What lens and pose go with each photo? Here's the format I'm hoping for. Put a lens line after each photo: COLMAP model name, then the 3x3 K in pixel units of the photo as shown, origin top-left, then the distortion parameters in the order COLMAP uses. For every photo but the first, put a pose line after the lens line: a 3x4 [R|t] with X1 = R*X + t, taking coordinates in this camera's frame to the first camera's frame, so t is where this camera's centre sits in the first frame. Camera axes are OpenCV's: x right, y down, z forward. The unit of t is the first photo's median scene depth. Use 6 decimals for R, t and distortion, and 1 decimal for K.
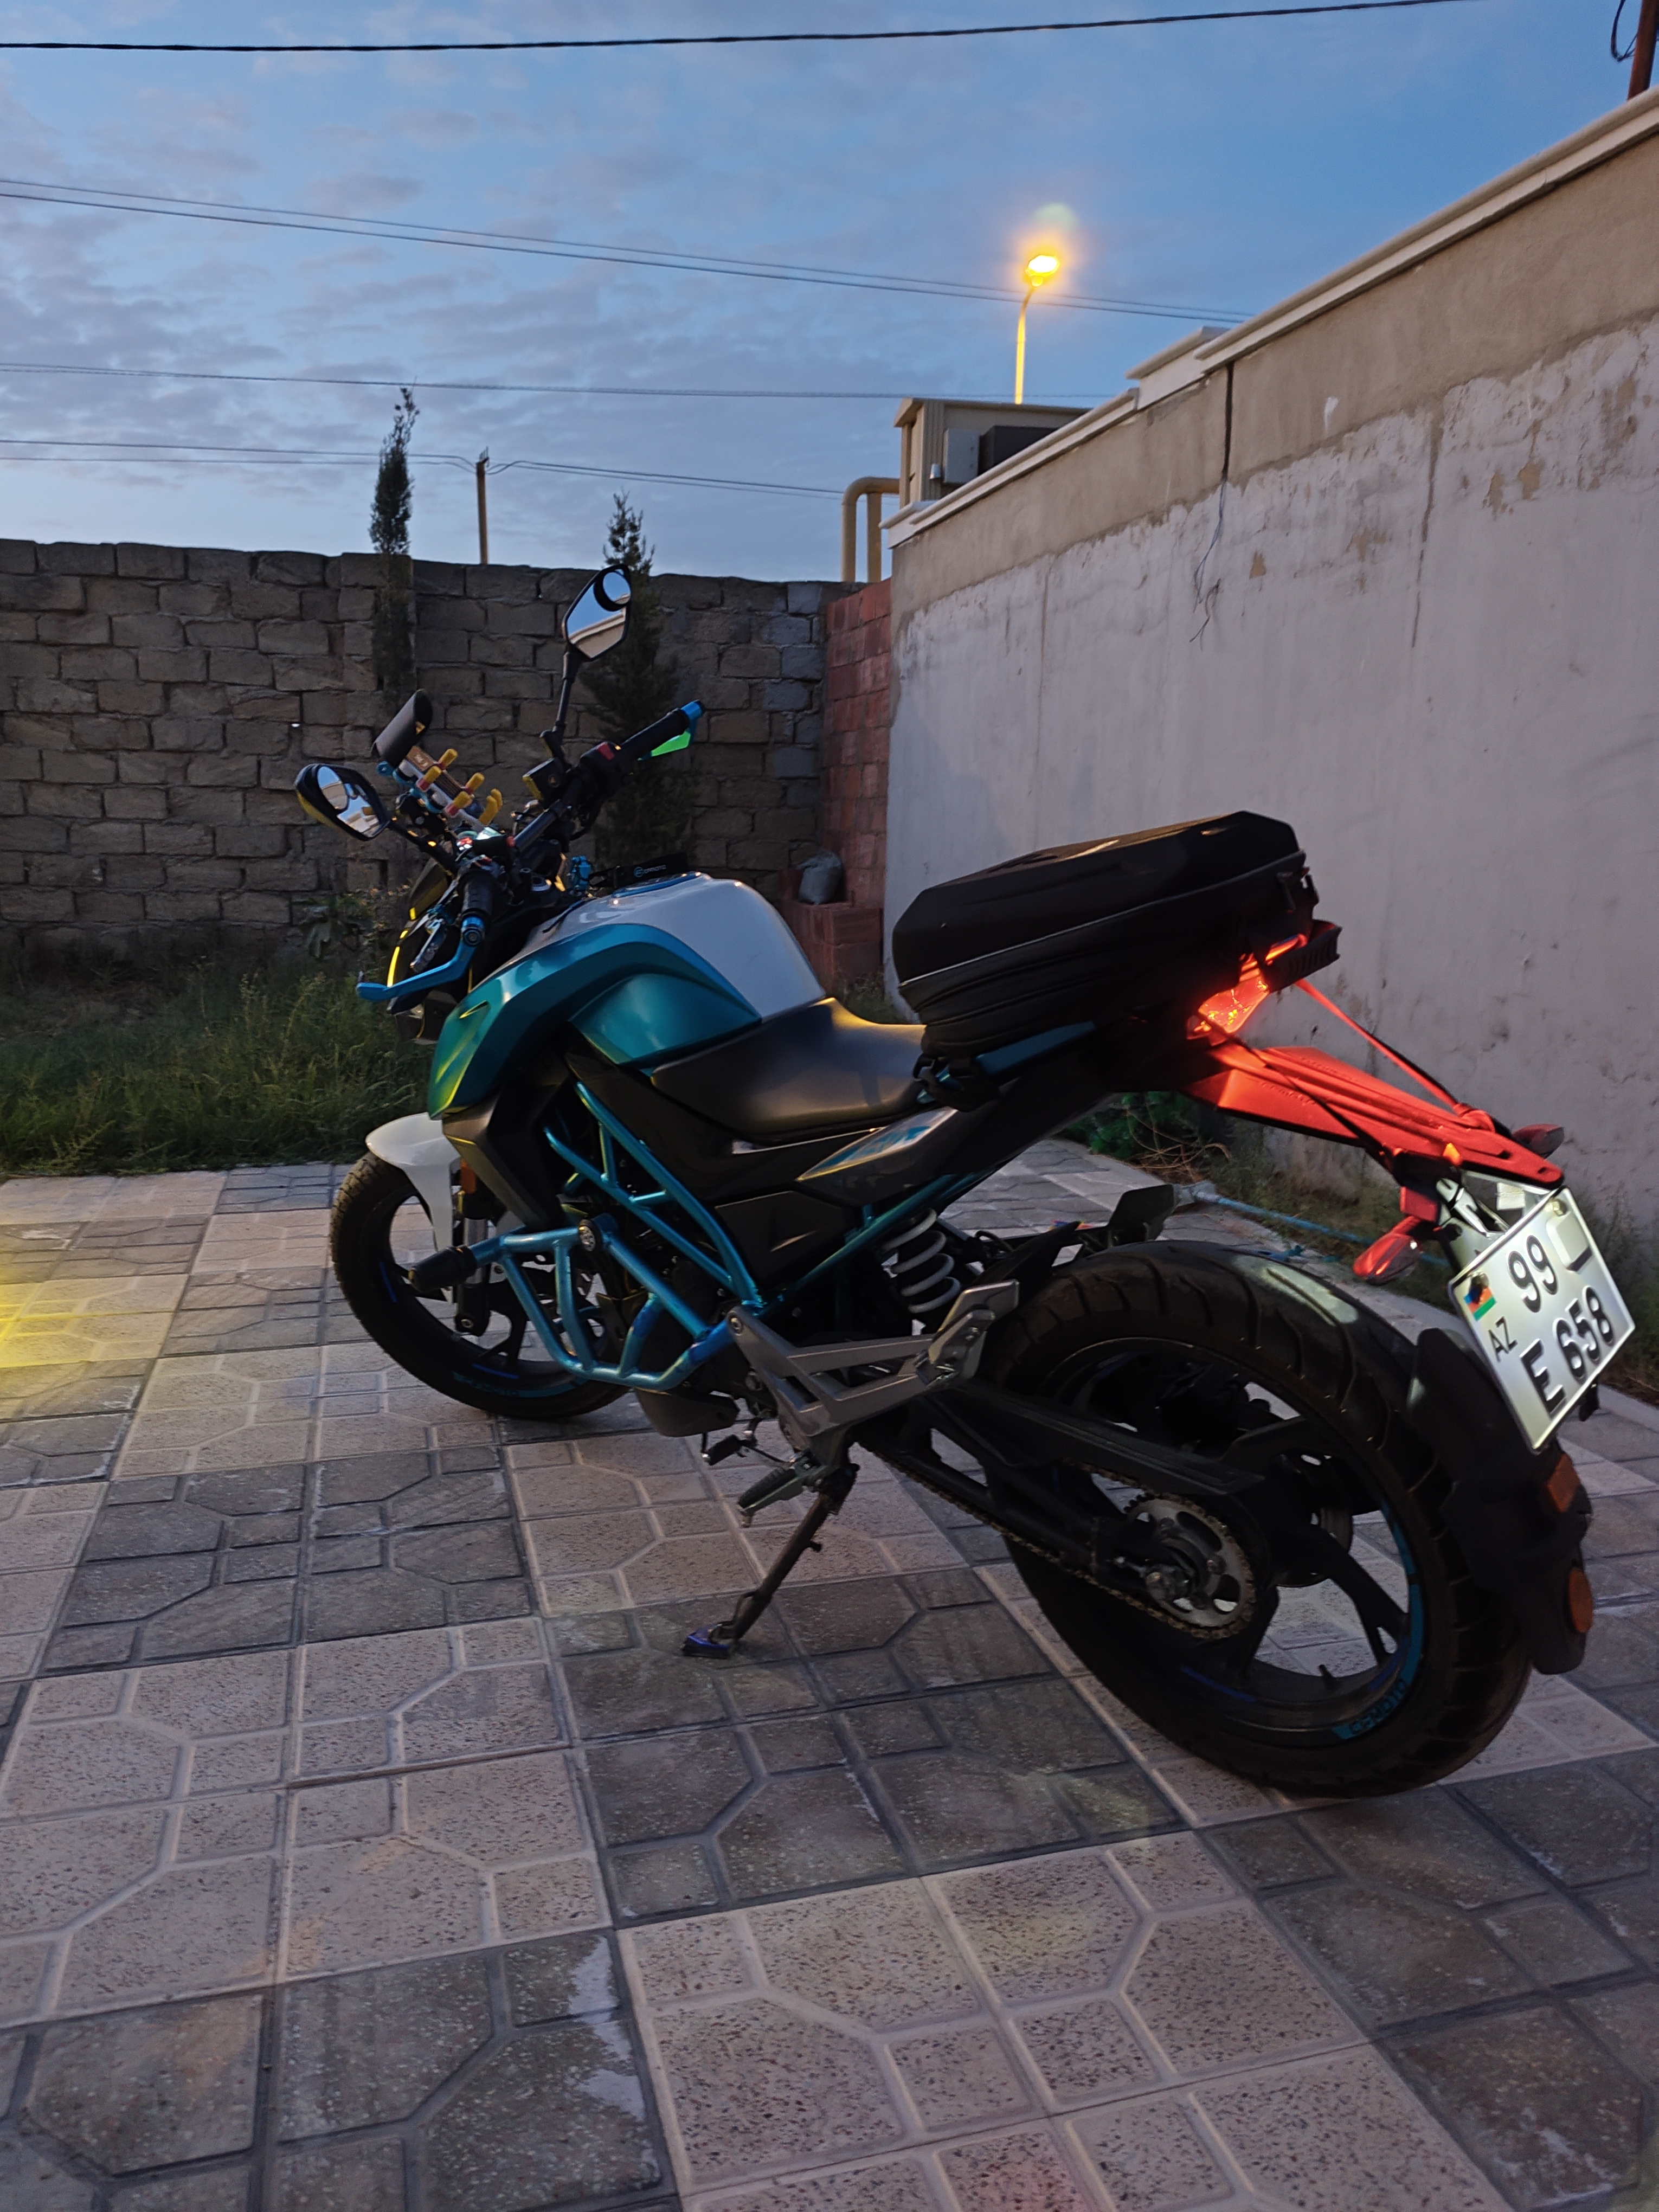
lens RADIAL K [[1556.9, 0, 829.5], [0, 1556.9, 1106.0], [0, 0, 1]] dist [0.053190, -0.087392]
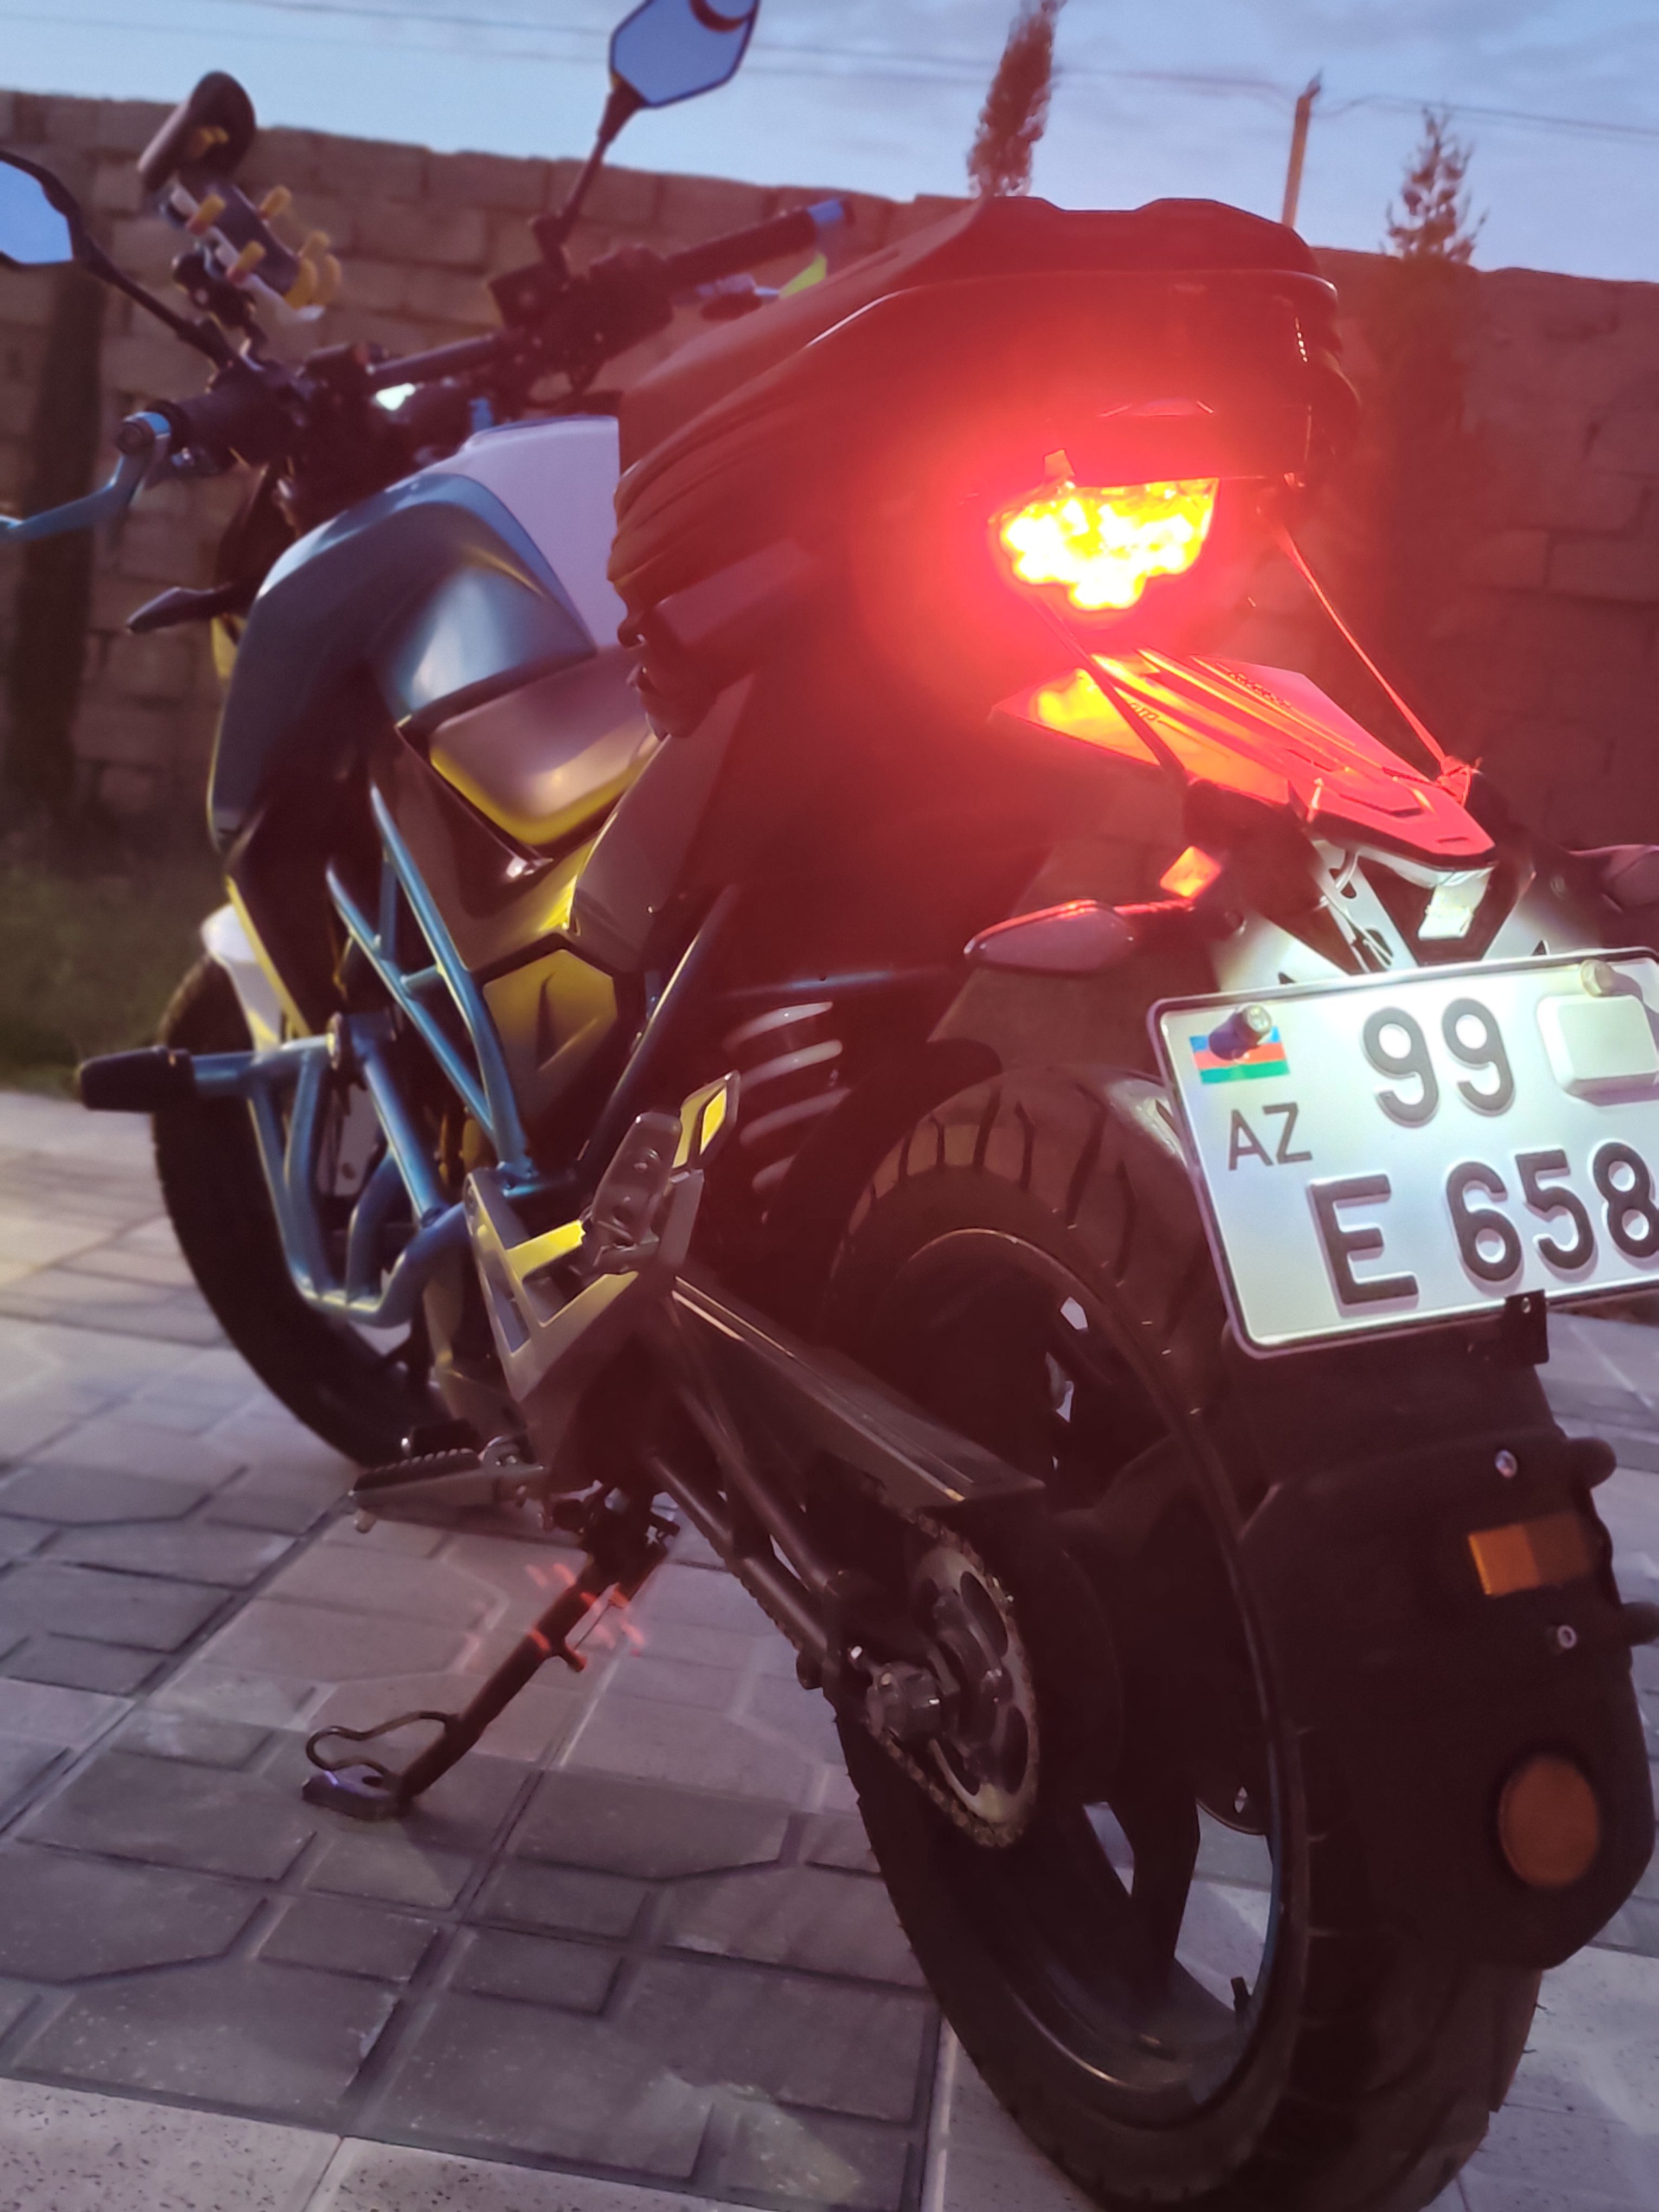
lens RADIAL K [[3091.6, 0, 829.5], [0, 3091.6, 1106.0], [0, 0, 1]] dist [0.095021, -0.016121]
pose [[0.926457, 0.149678, -0.345360, 0.209576], [-0.180461, 0.981836, -0.058579, 0.072885], [0.330319, 0.116595, 0.936640, 0.008949]]
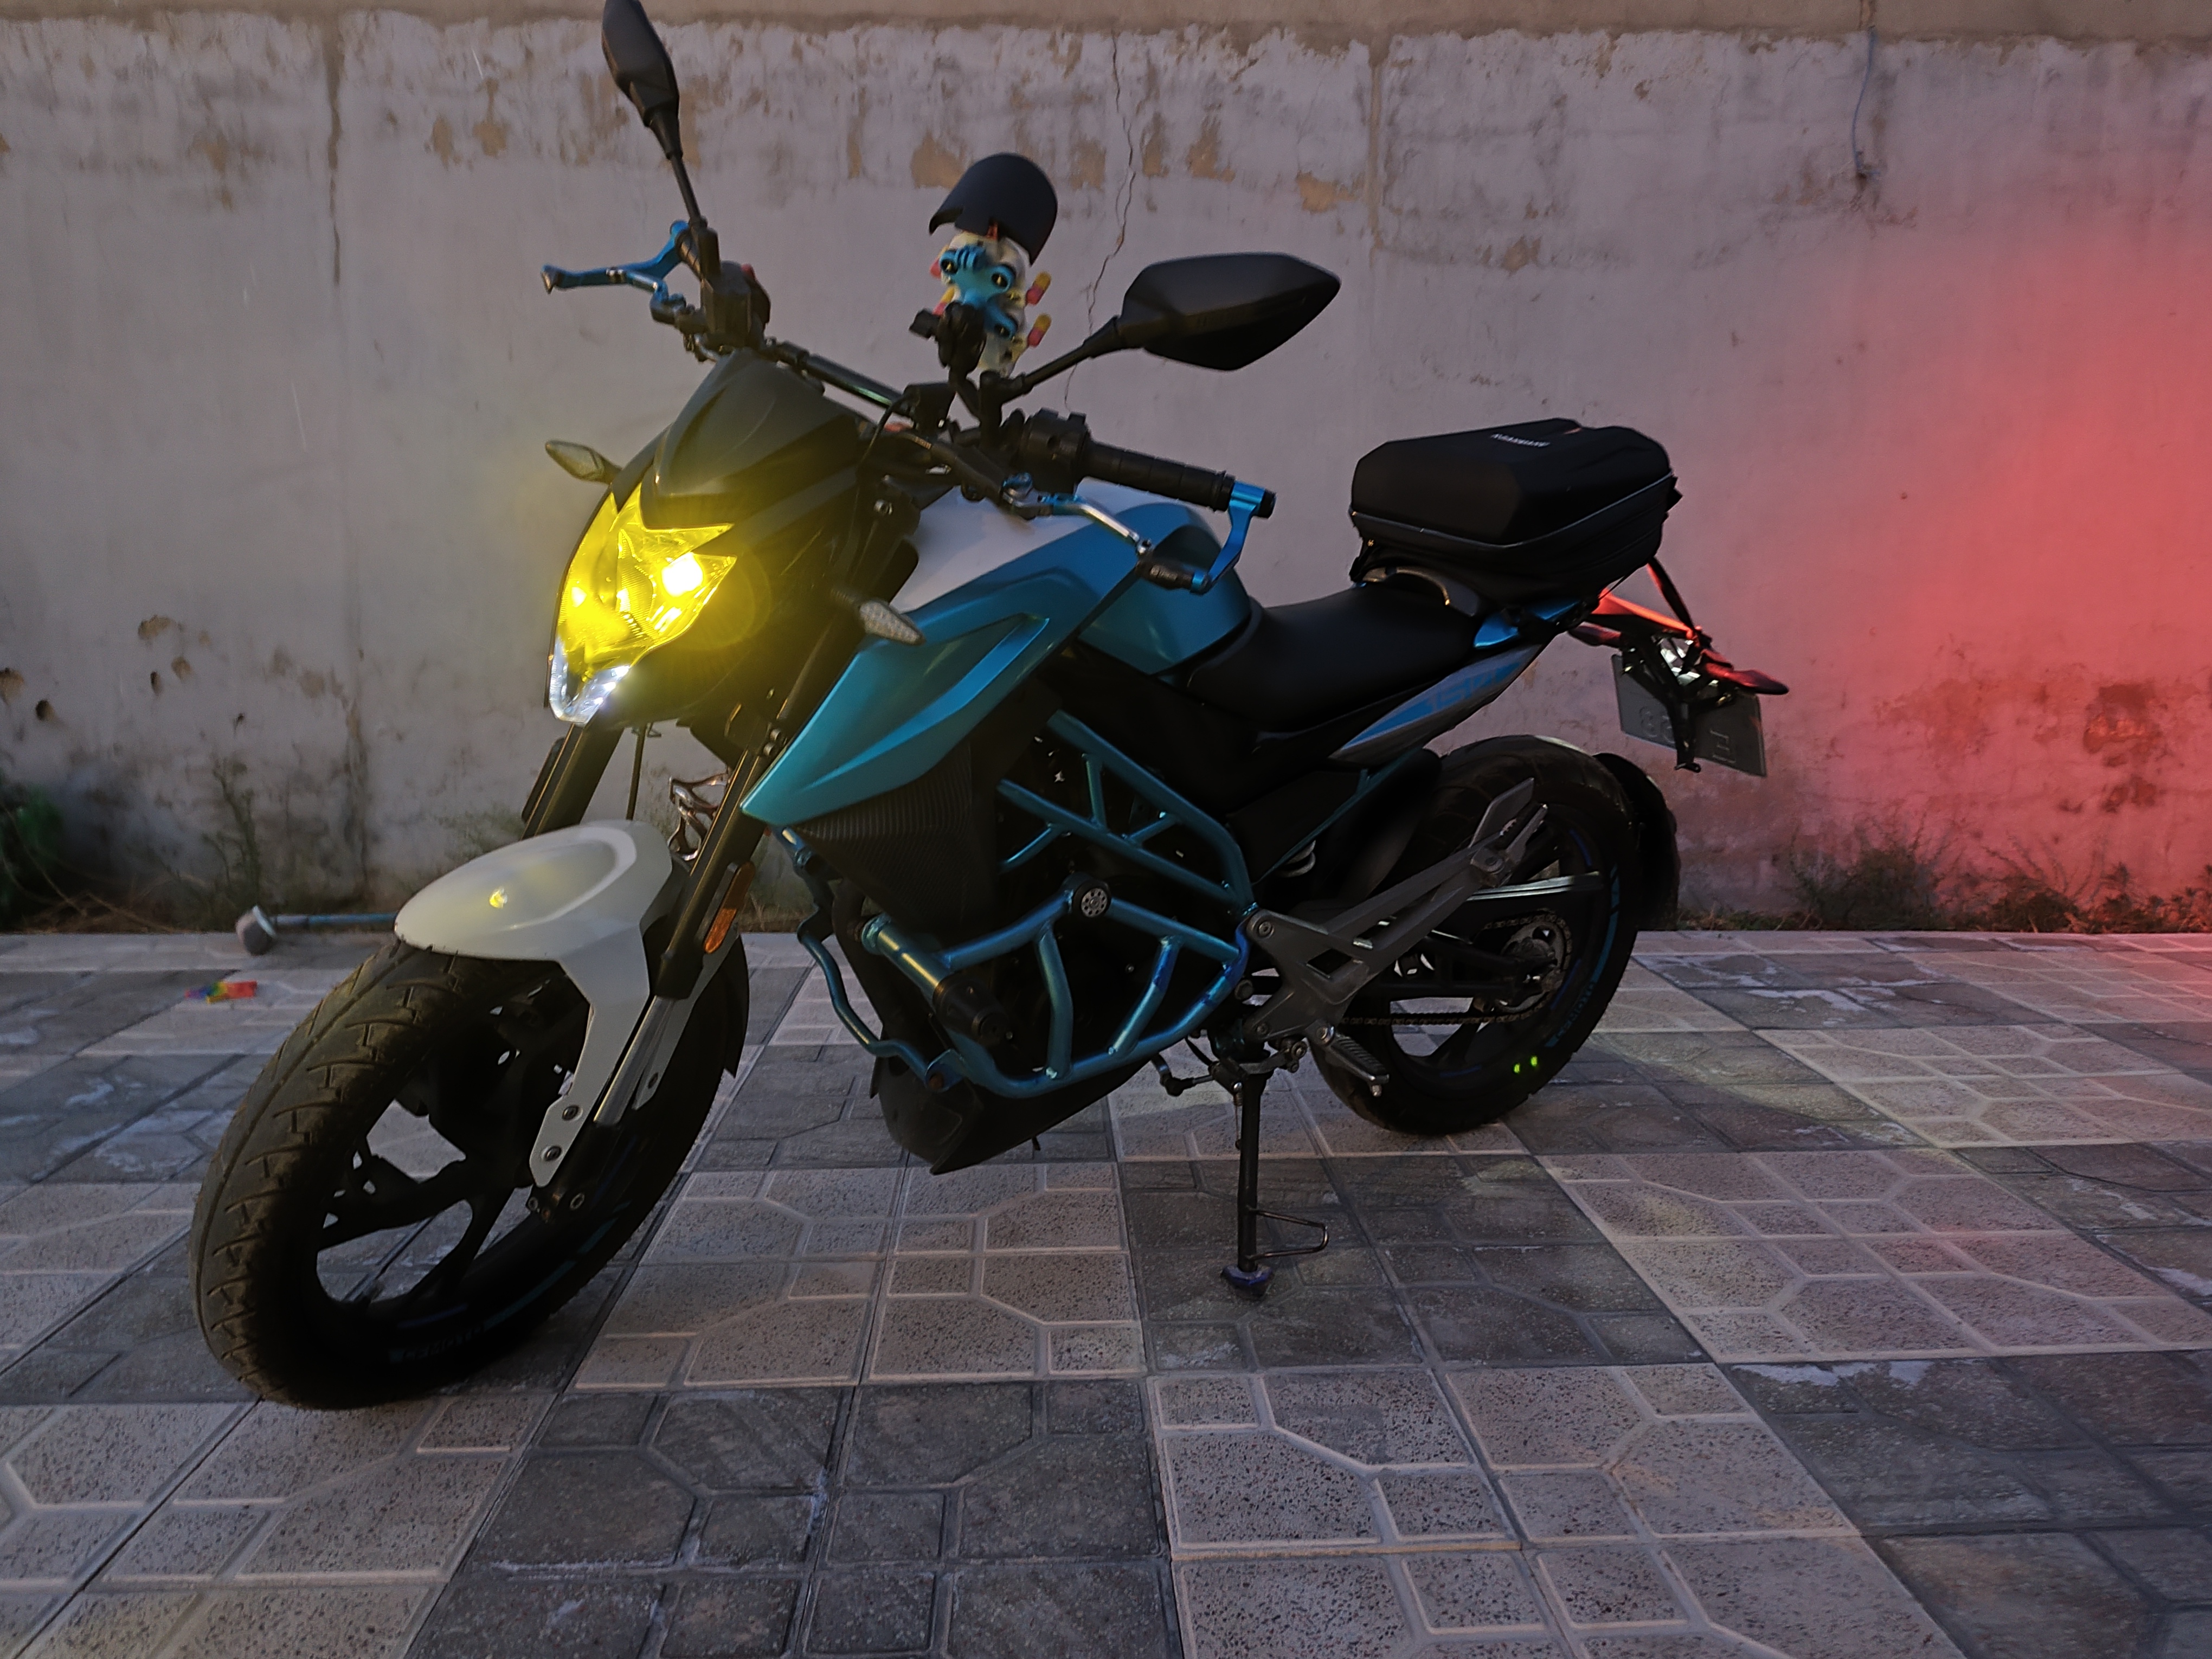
lens RADIAL K [[1511.9, 0, 1106.0], [0, 1511.9, 829.5], [0, 0, 1]] dist [0.034601, -0.048678]
pose [[0.237894, -0.174421, 0.955502, -0.469297], [0.166281, 0.976534, 0.136861, -0.030960], [-0.956952, 0.126323, 0.261314, 0.412980]]
